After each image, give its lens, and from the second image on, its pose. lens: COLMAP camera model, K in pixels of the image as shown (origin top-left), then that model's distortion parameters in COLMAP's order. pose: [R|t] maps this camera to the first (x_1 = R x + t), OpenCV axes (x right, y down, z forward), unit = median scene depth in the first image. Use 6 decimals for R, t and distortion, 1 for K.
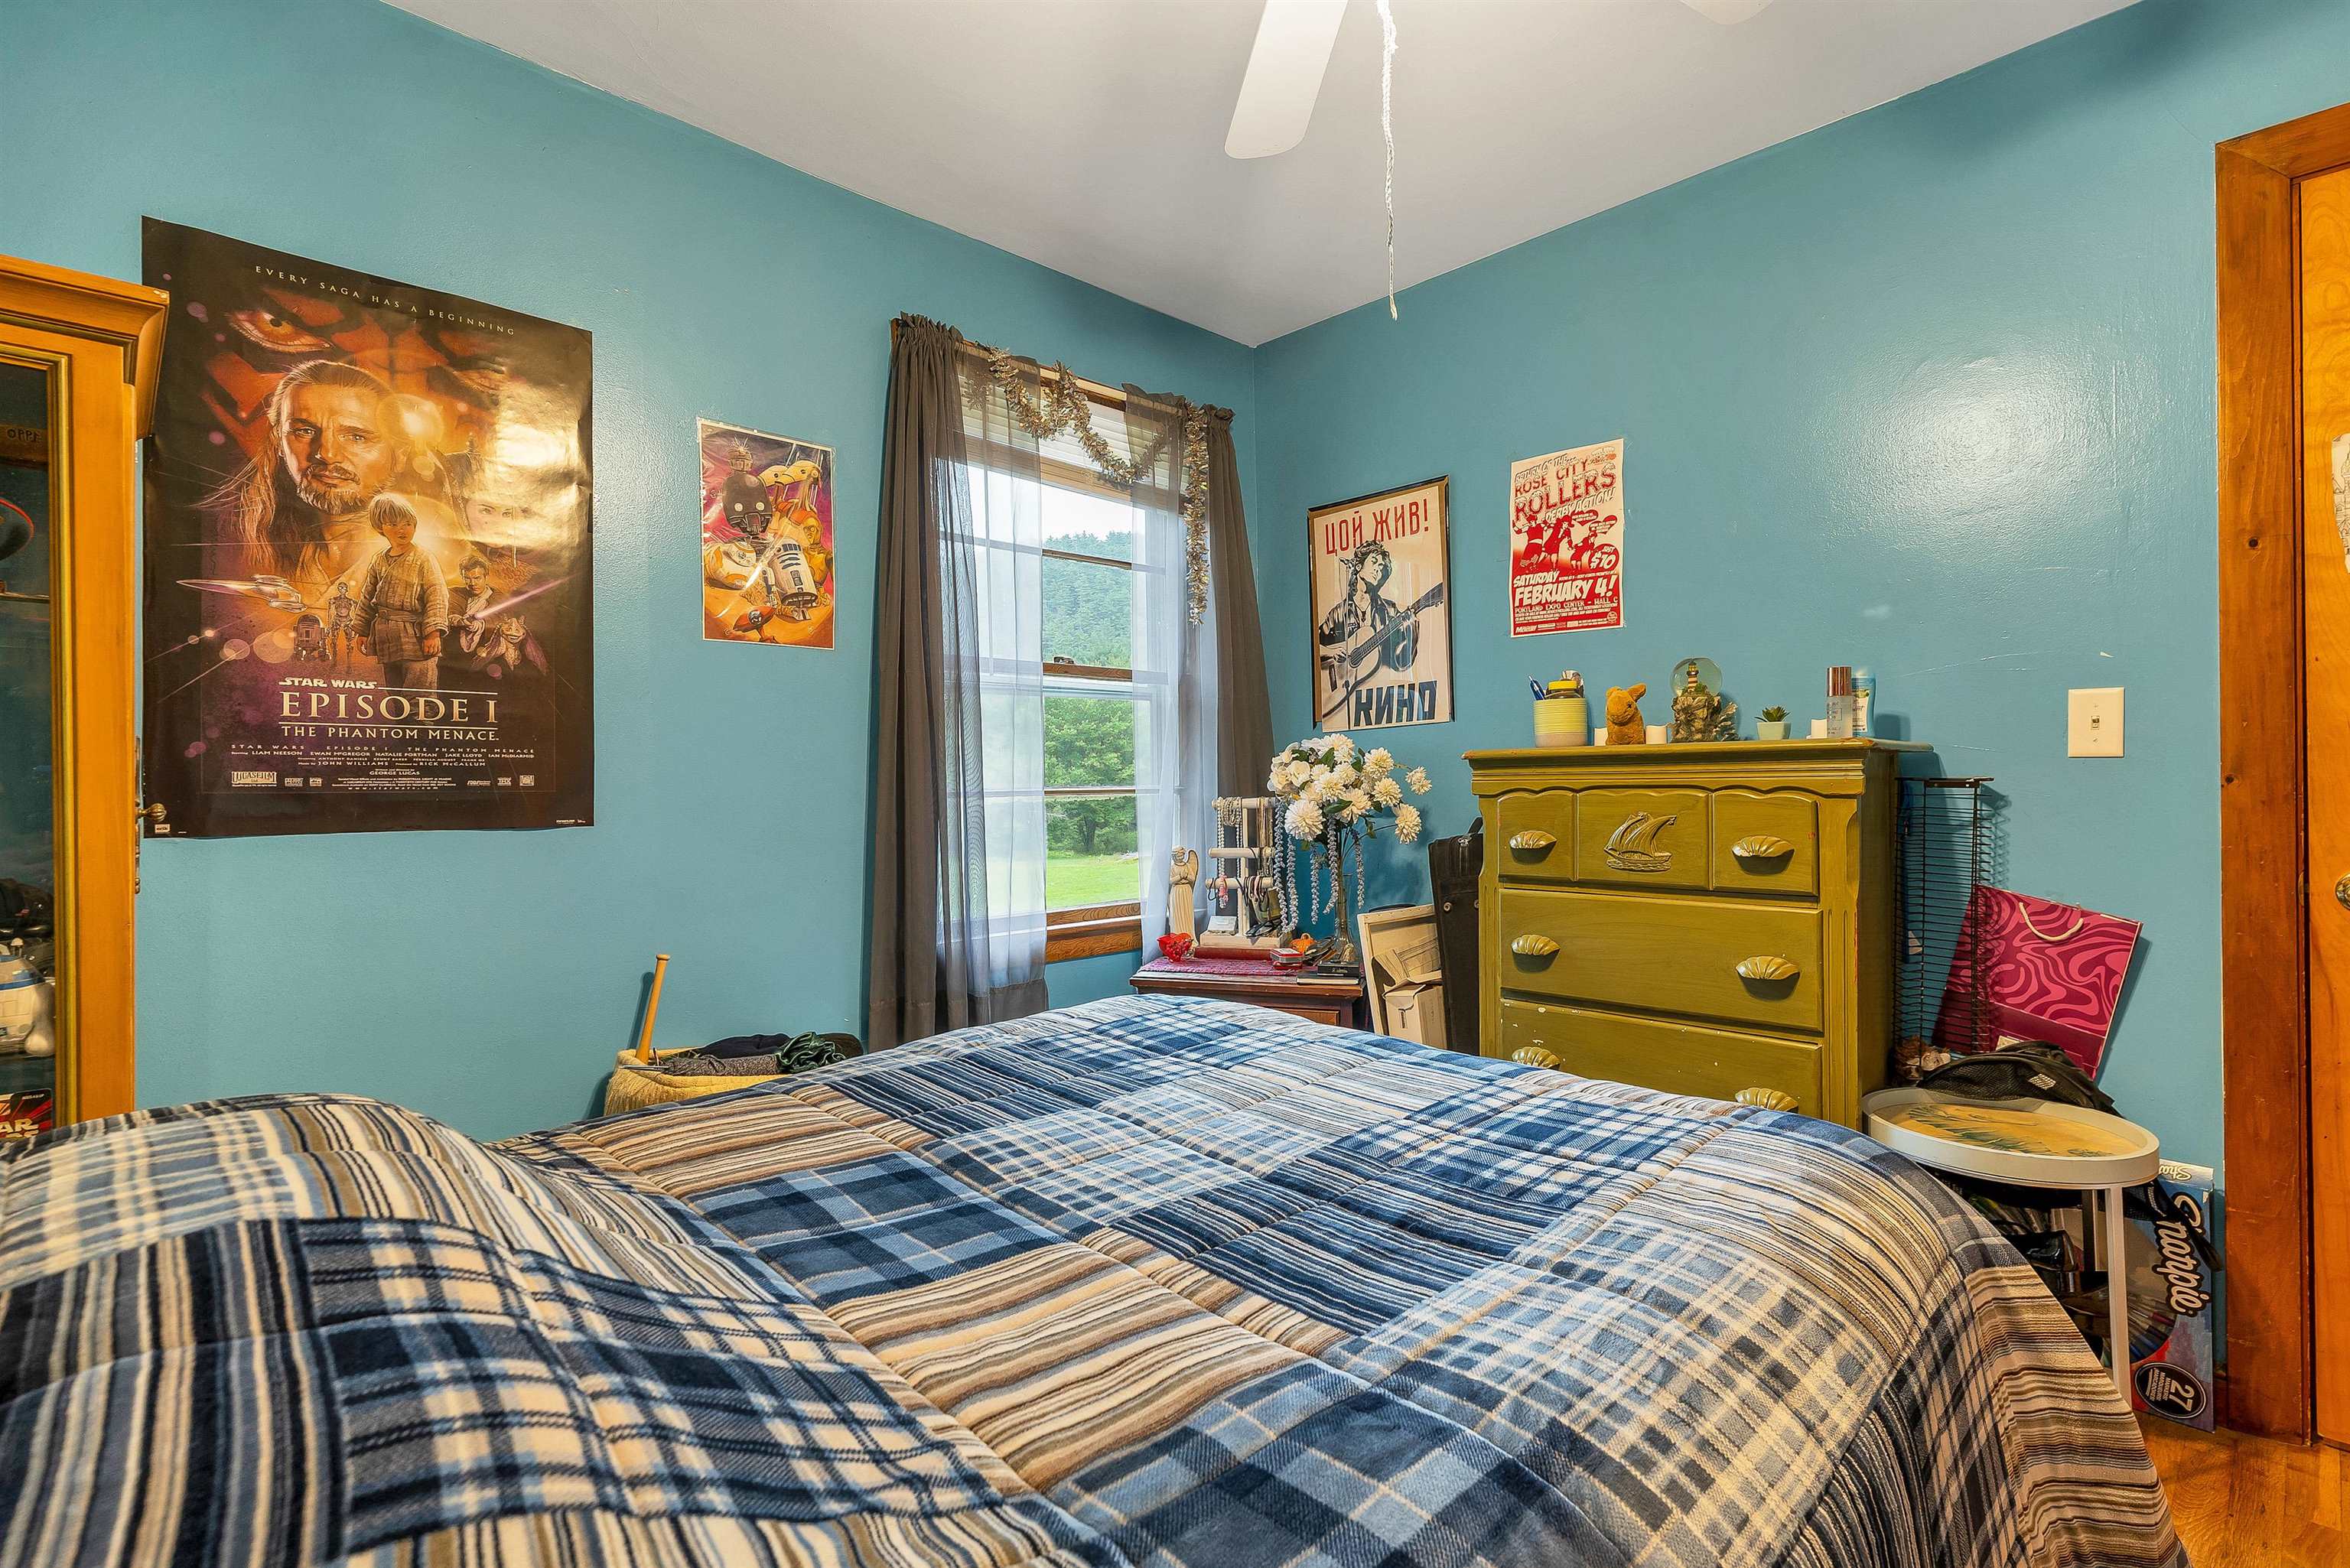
lens RADIAL K [[1109.9, 0, 1146.5], [0, 1109.9, 788.6], [0, 0, 1]] dist [-0.000843, -0.000157]
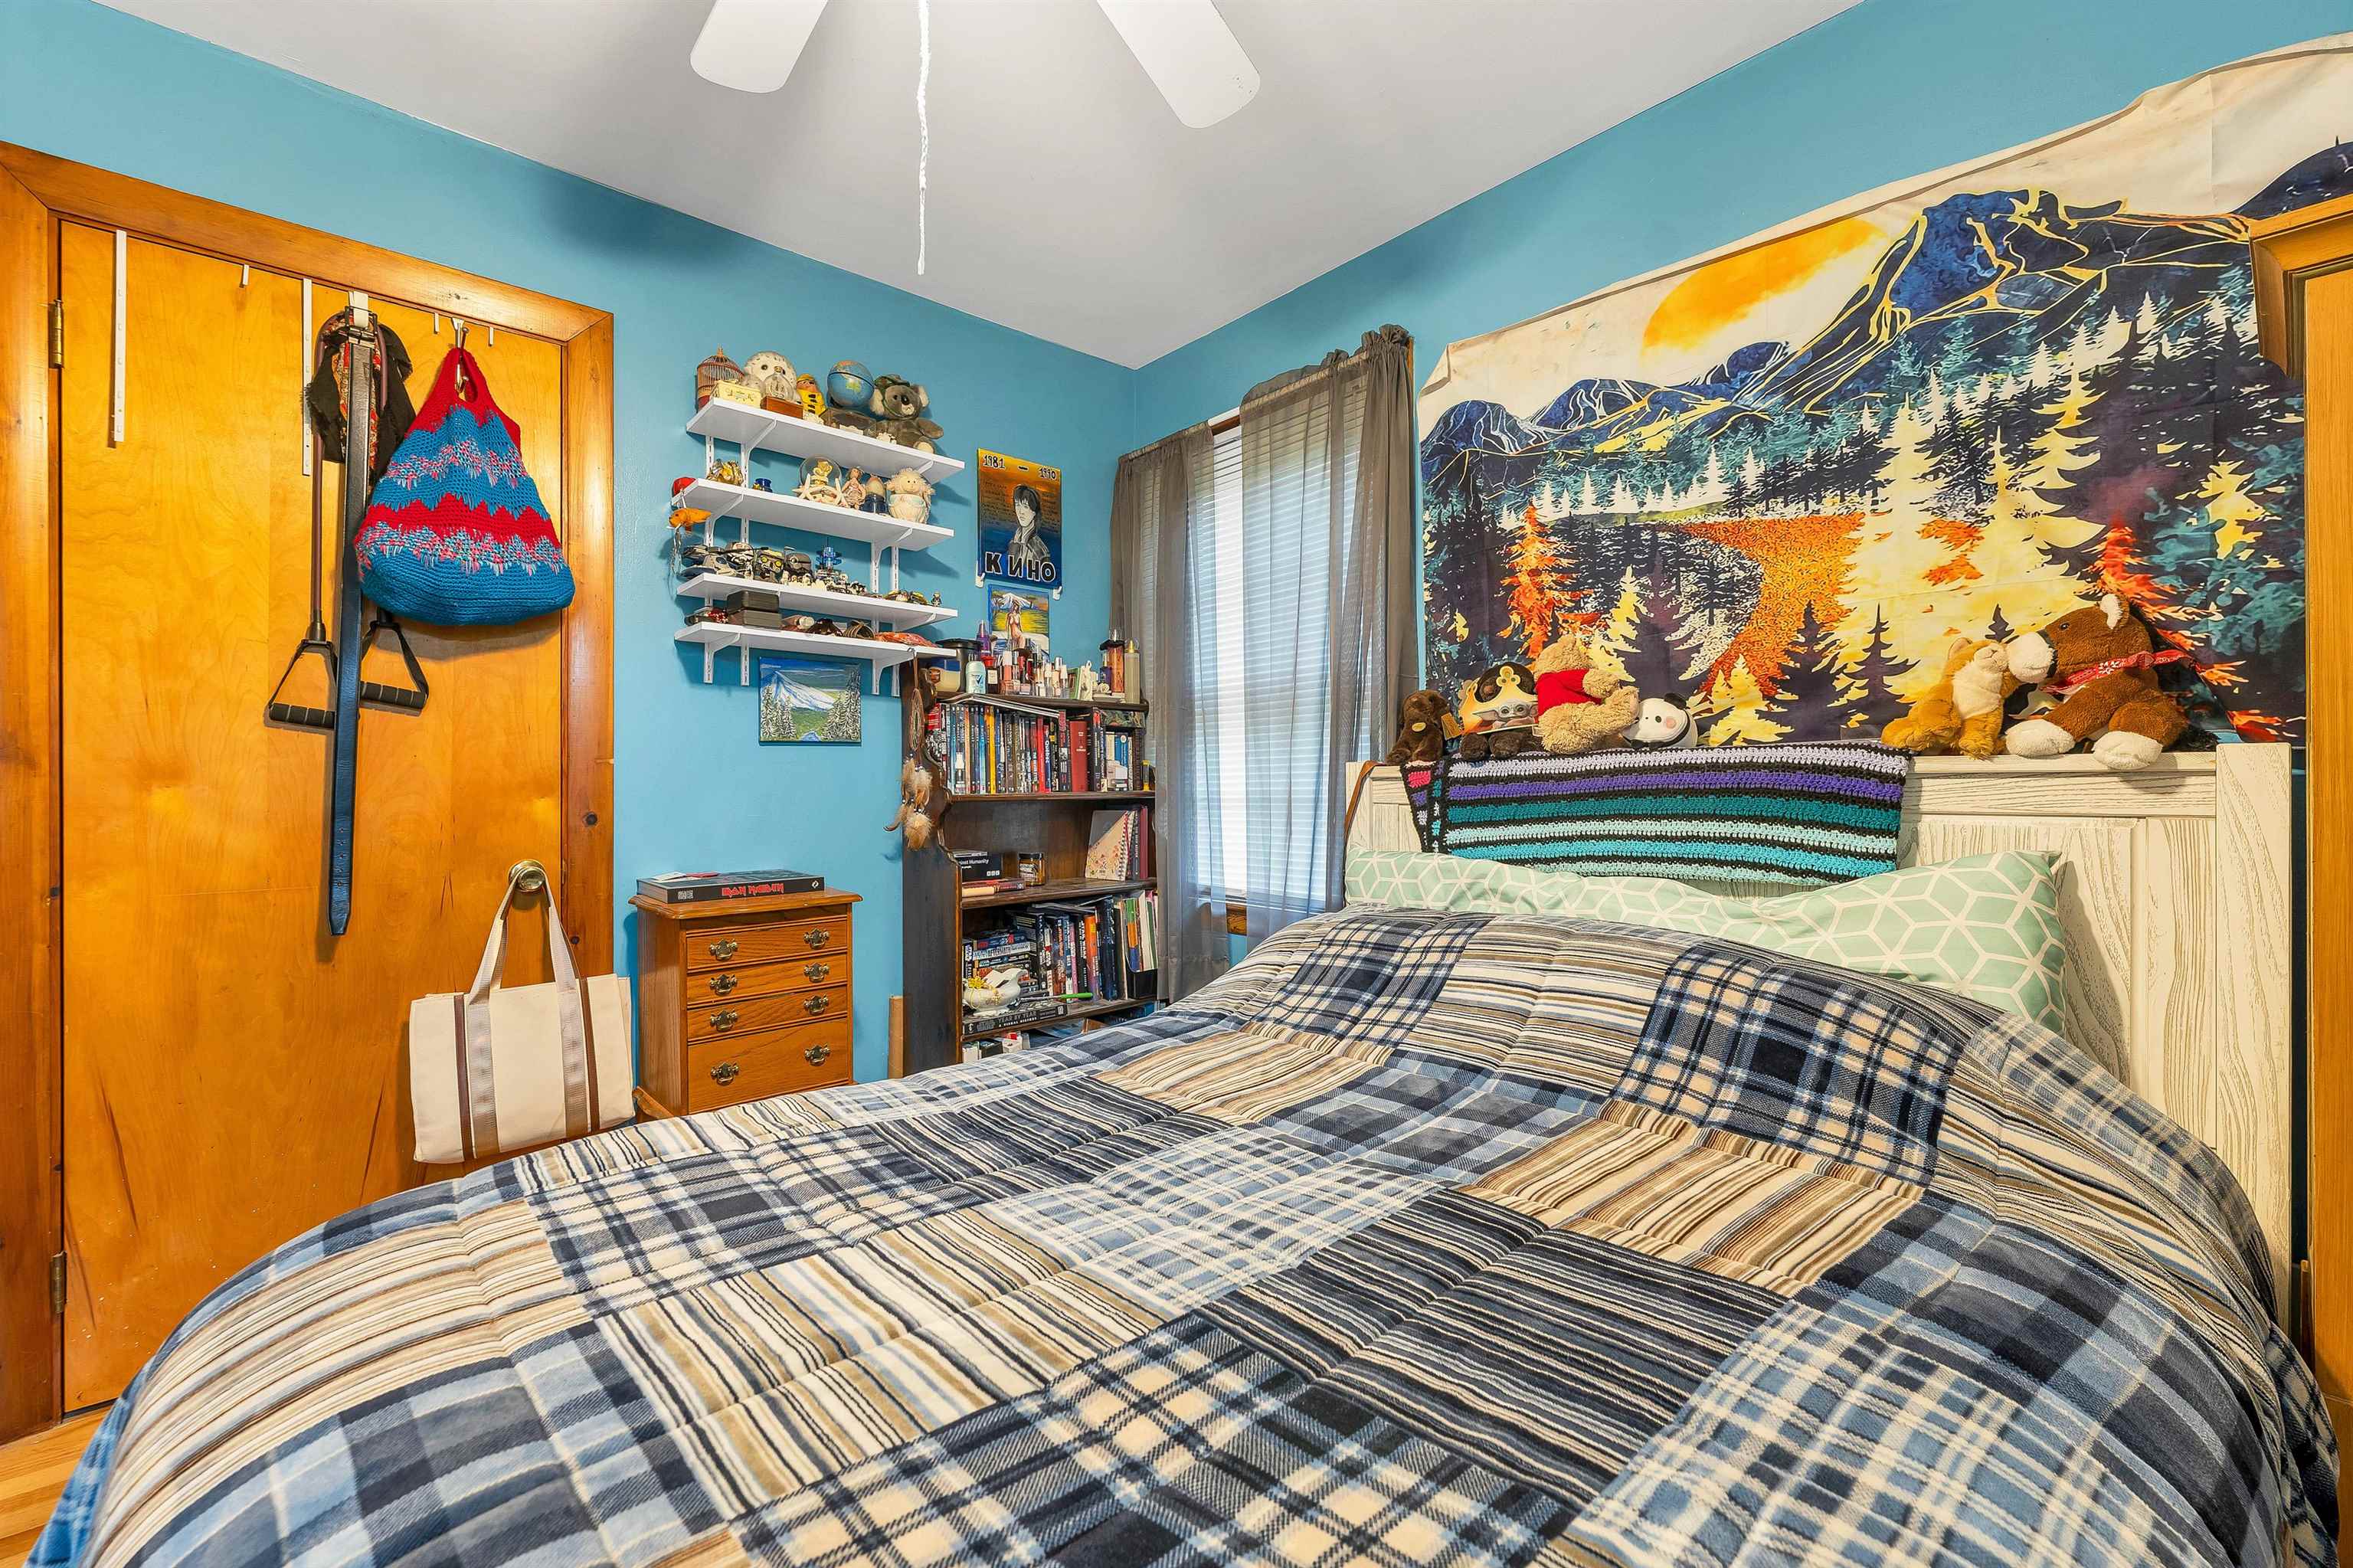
lens RADIAL K [[978.0, 0, 1176.5], [0, 978.0, 784.0], [0, 0, 1]] dist [-0.000440, 0.000049]
pose [[-0.999681, 0.017874, 0.017854, 0.002753], [0.018033, 0.999799, 0.008762, -0.002936], [-0.017694, 0.009081, -0.999802, 1.174218]]
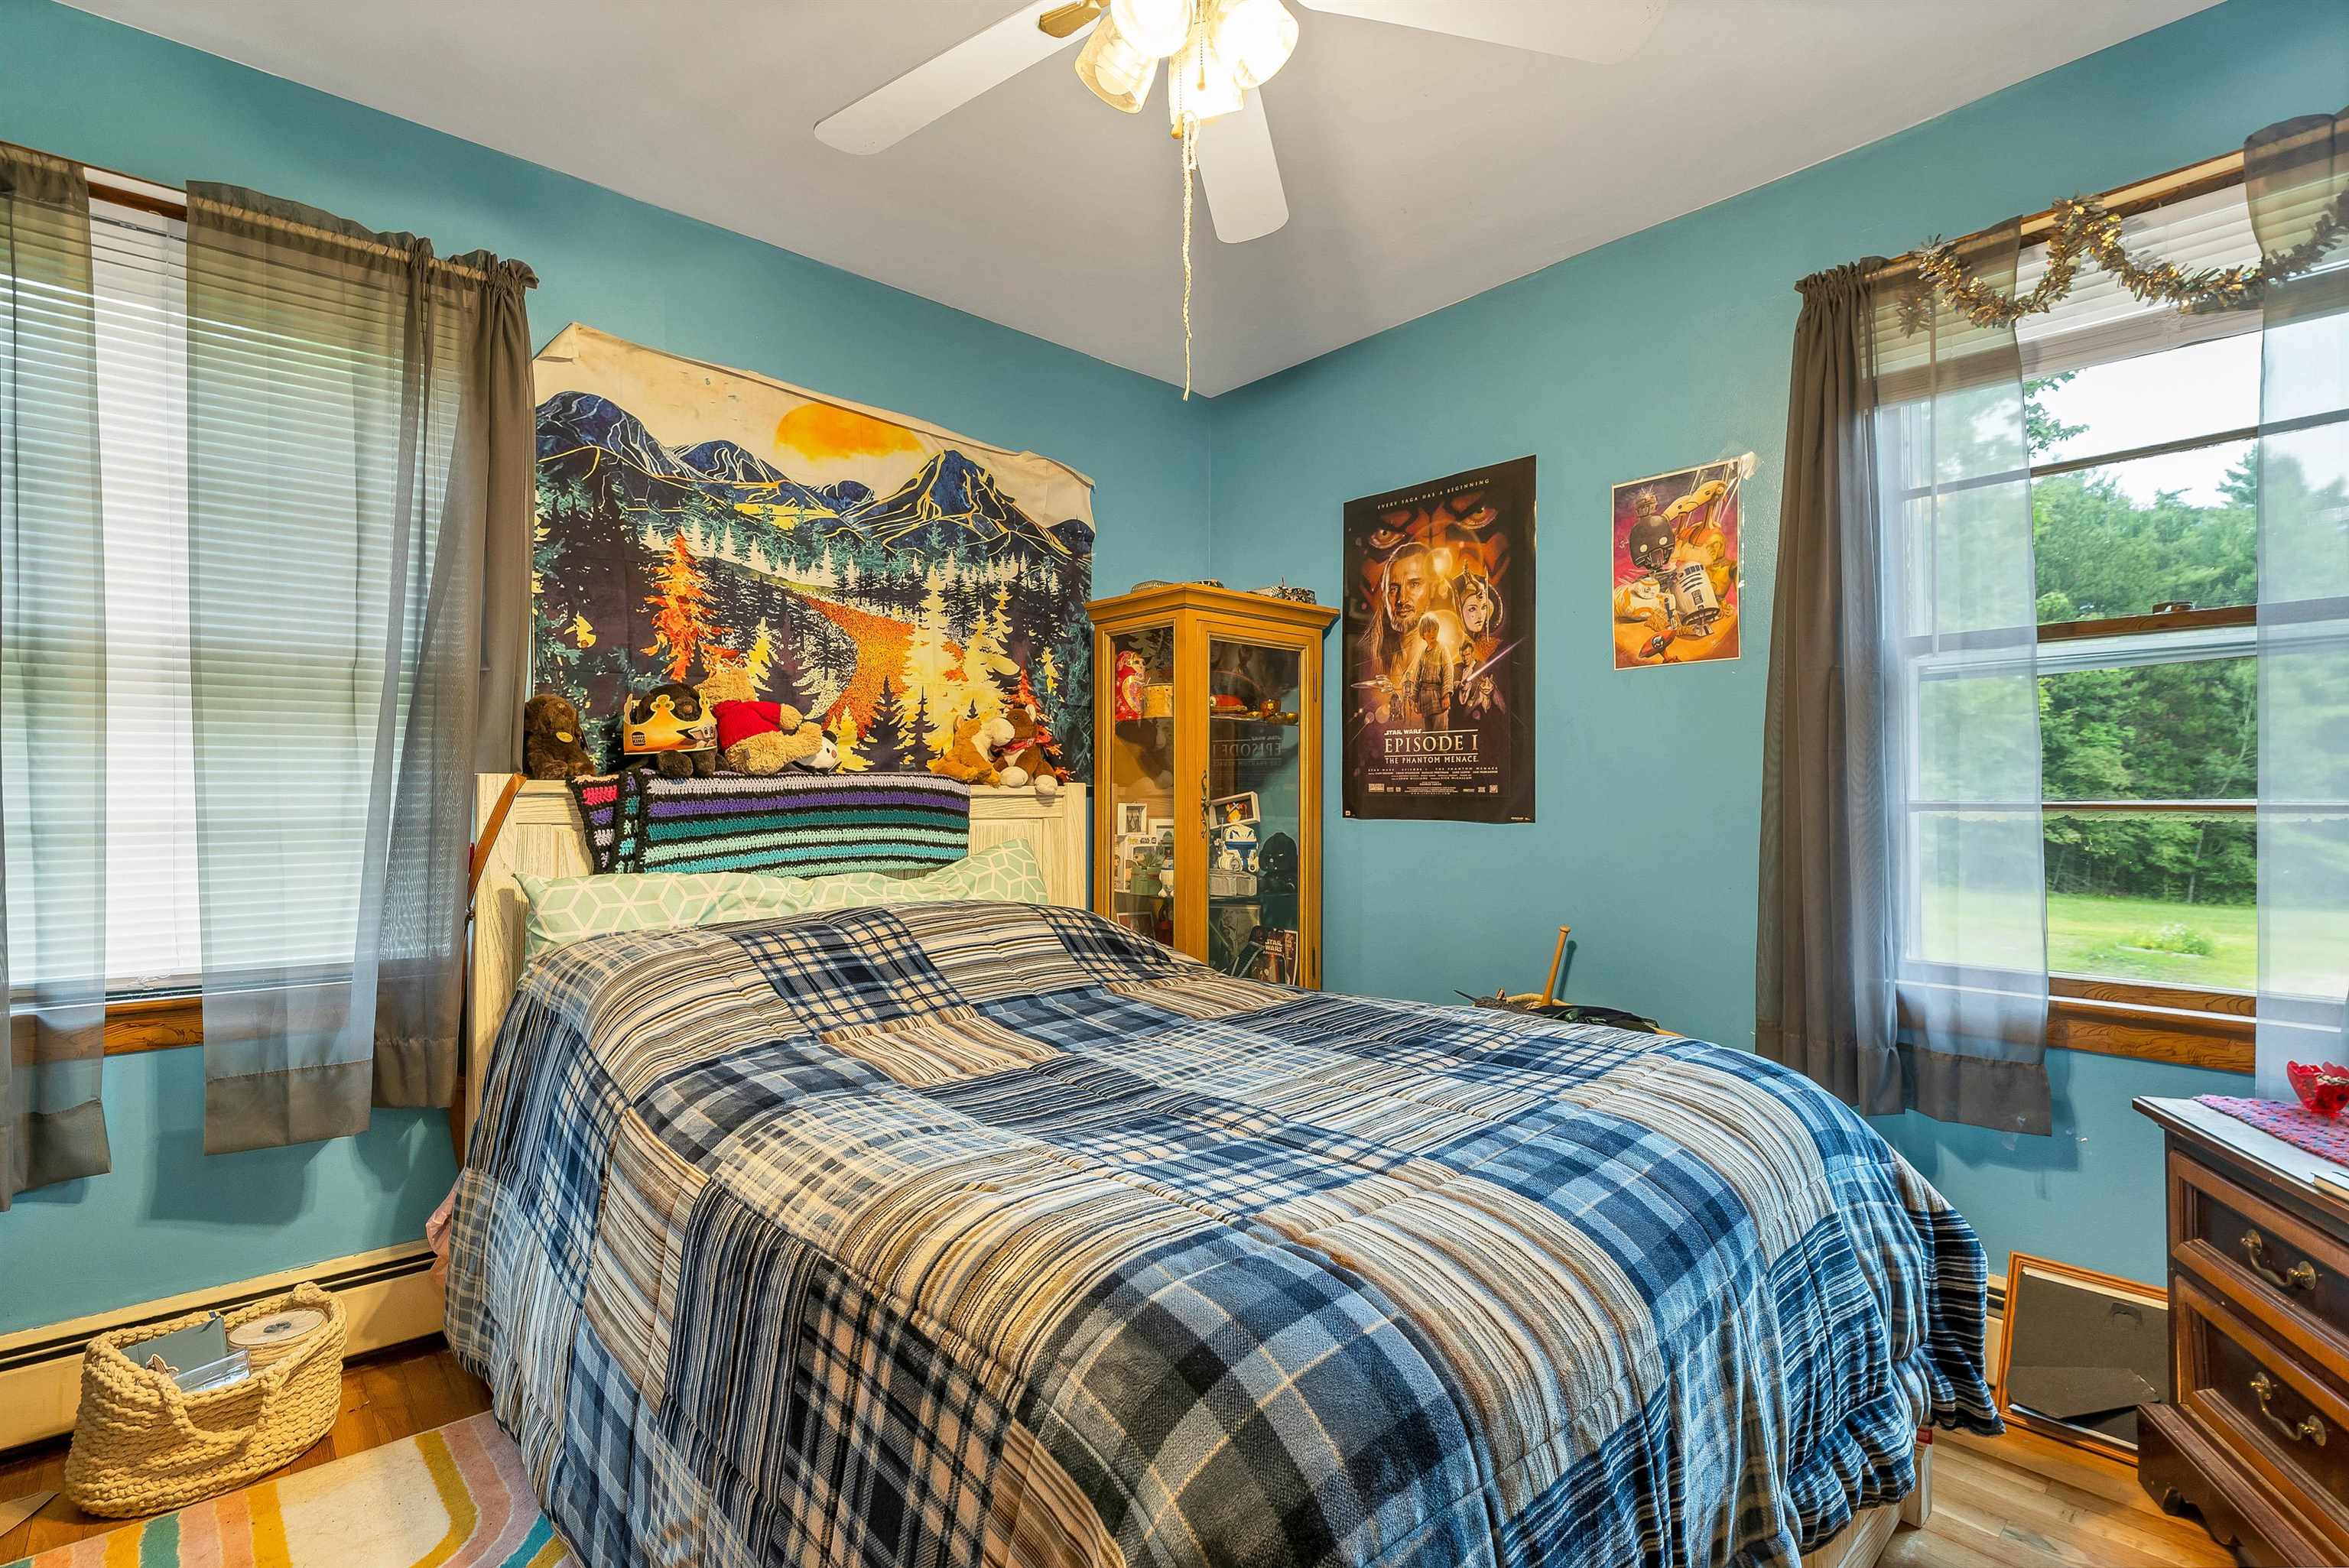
lens RADIAL K [[1054.3, 0, 1173.1], [0, 1054.3, 787.3], [0, 0, 1]] dist [-0.002472, -0.000327]
pose [[-0.023546, 0.000421, -0.999723, 0.870436], [-0.007459, 0.999972, 0.000597, -0.007647], [0.999695, 0.007471, -0.023542, 0.659190]]
